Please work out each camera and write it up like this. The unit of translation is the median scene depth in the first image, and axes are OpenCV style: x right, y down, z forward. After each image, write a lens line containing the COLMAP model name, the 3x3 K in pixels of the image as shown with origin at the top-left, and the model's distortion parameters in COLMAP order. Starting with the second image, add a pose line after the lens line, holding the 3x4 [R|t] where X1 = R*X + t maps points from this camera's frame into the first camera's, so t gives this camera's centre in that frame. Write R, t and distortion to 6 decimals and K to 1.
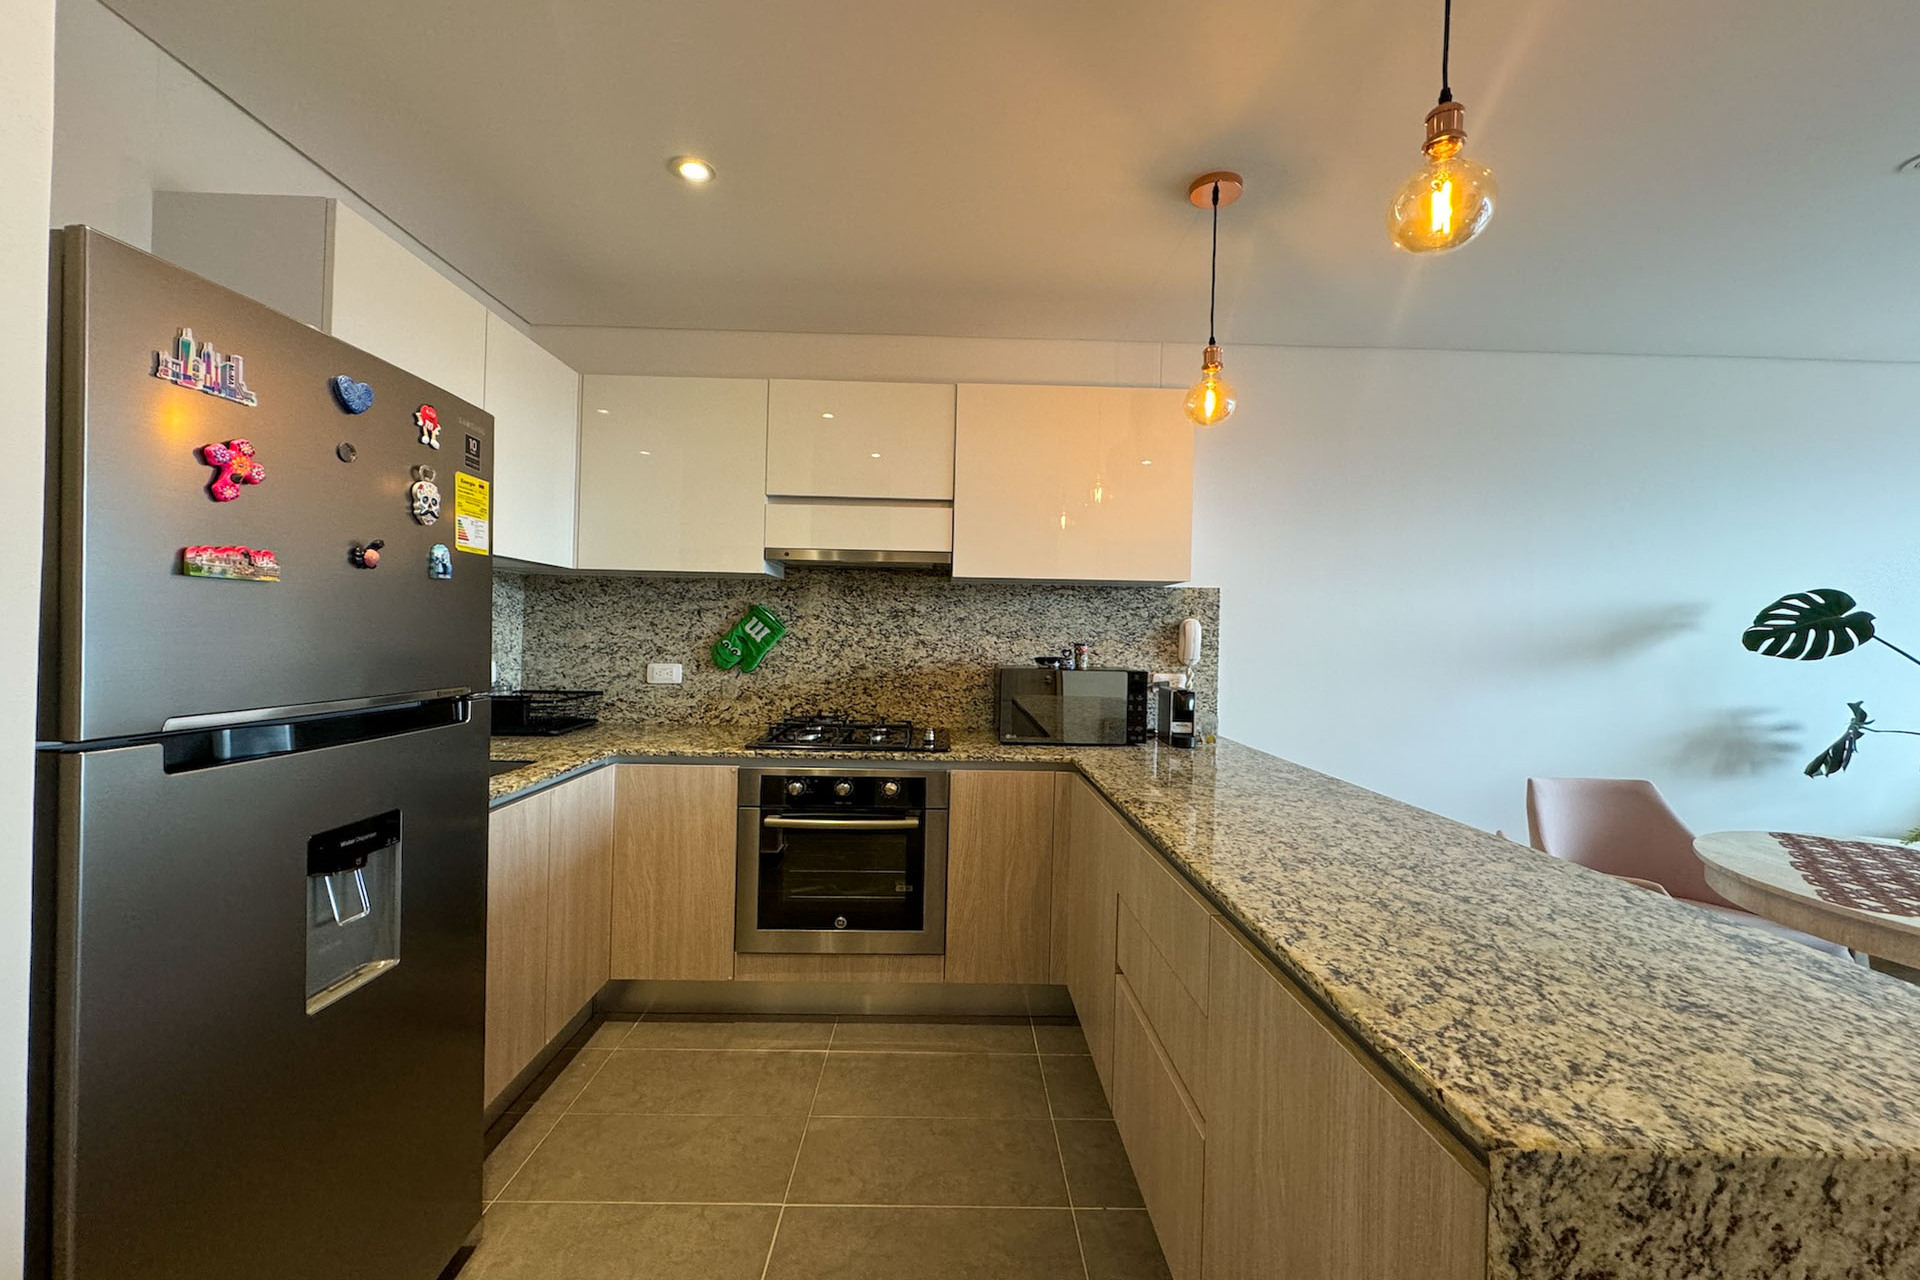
lens RADIAL K [[782.9, 0, 957.7], [0, 782.9, 635.3], [0, 0, 1]] dist [-0.002312, 0.000461]
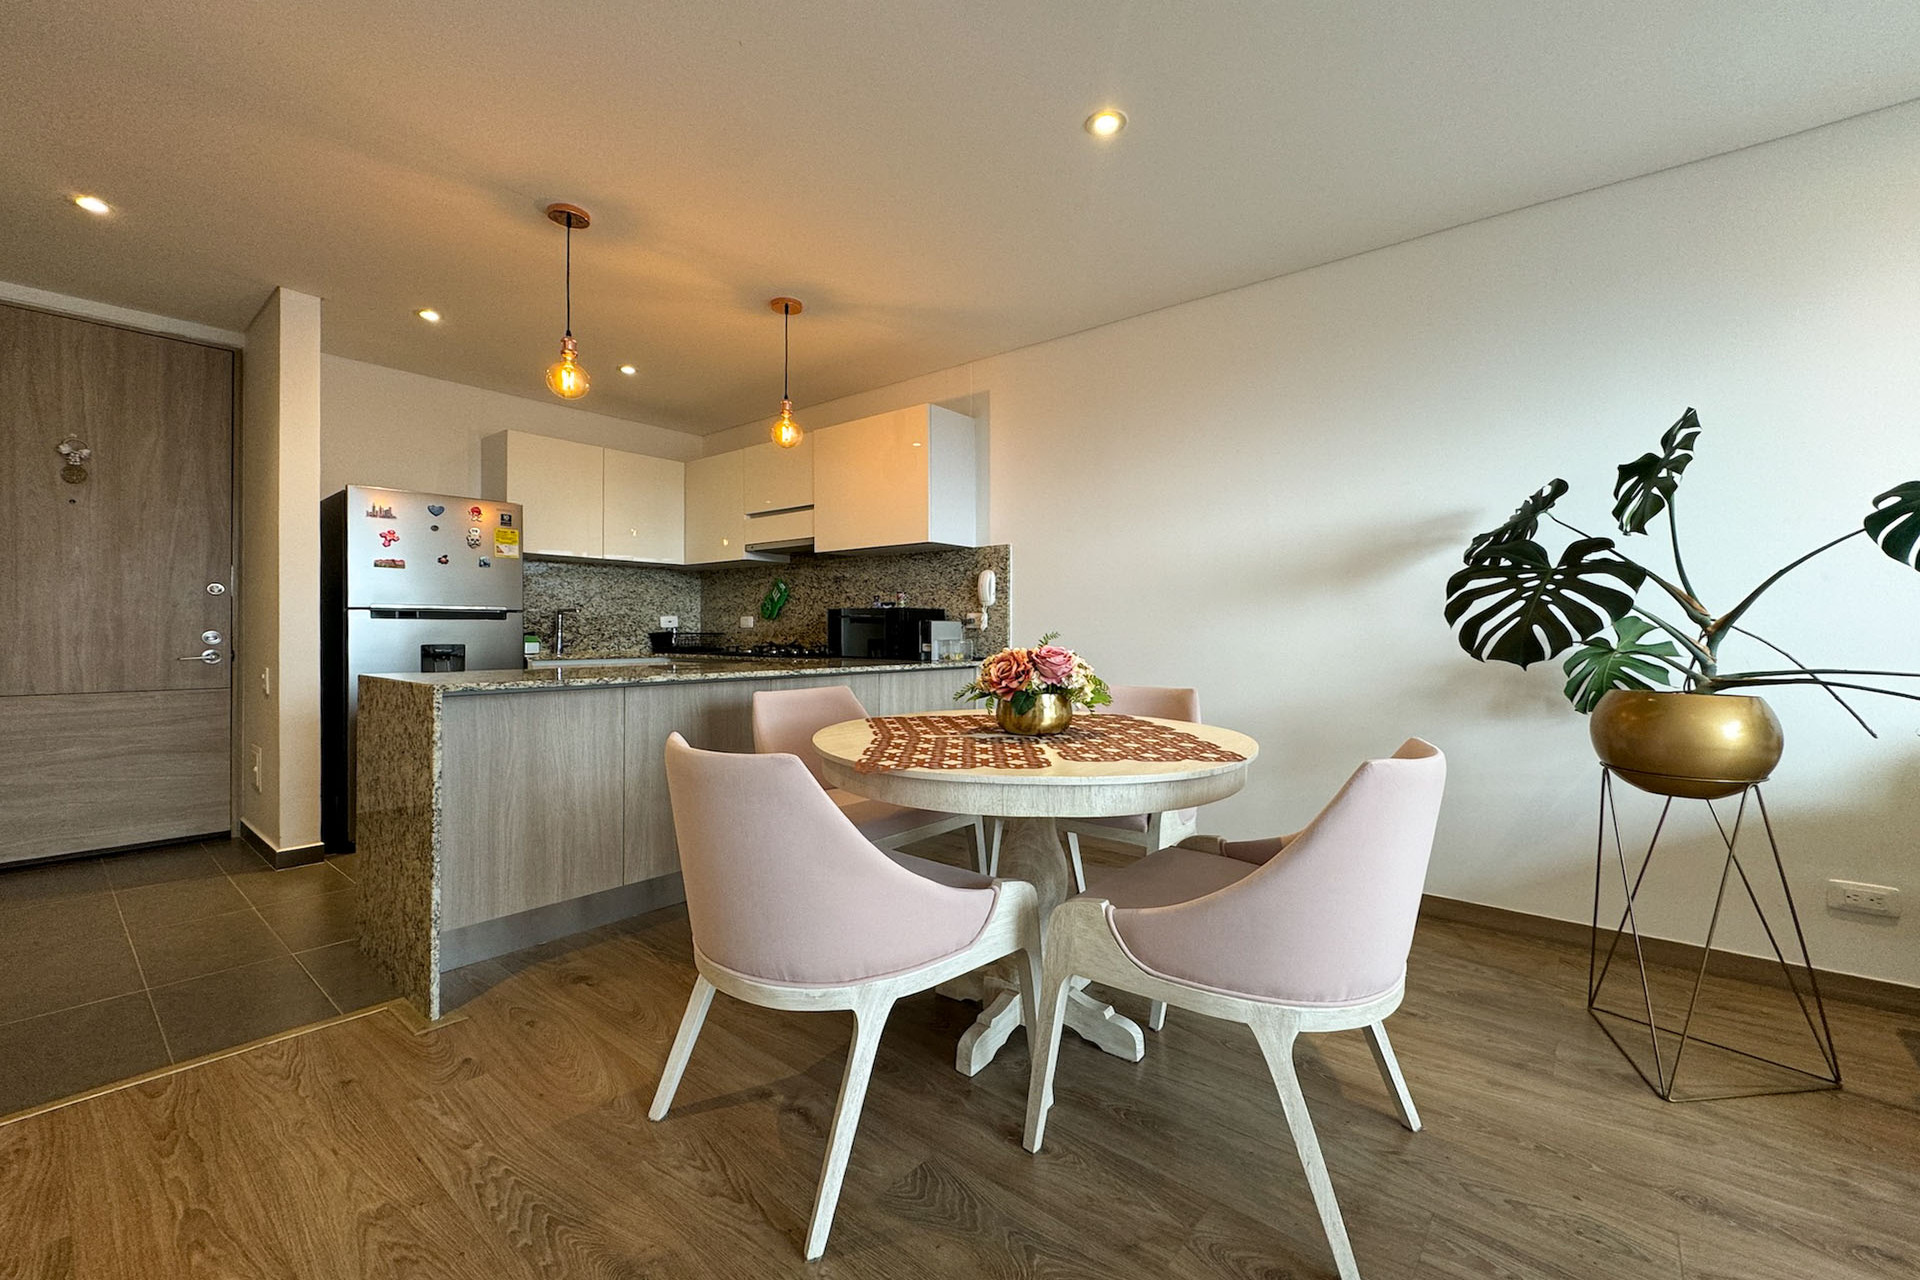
lens RADIAL K [[782.9, 0, 957.4], [0, 782.9, 637.2], [0, 0, 1]] dist [-0.002312, 0.000461]
pose [[0.759606, -0.012902, -0.650255, 1.540296], [0.012331, 0.999909, -0.005434, 0.135185], [0.650266, -0.003890, 0.759697, -0.025583]]
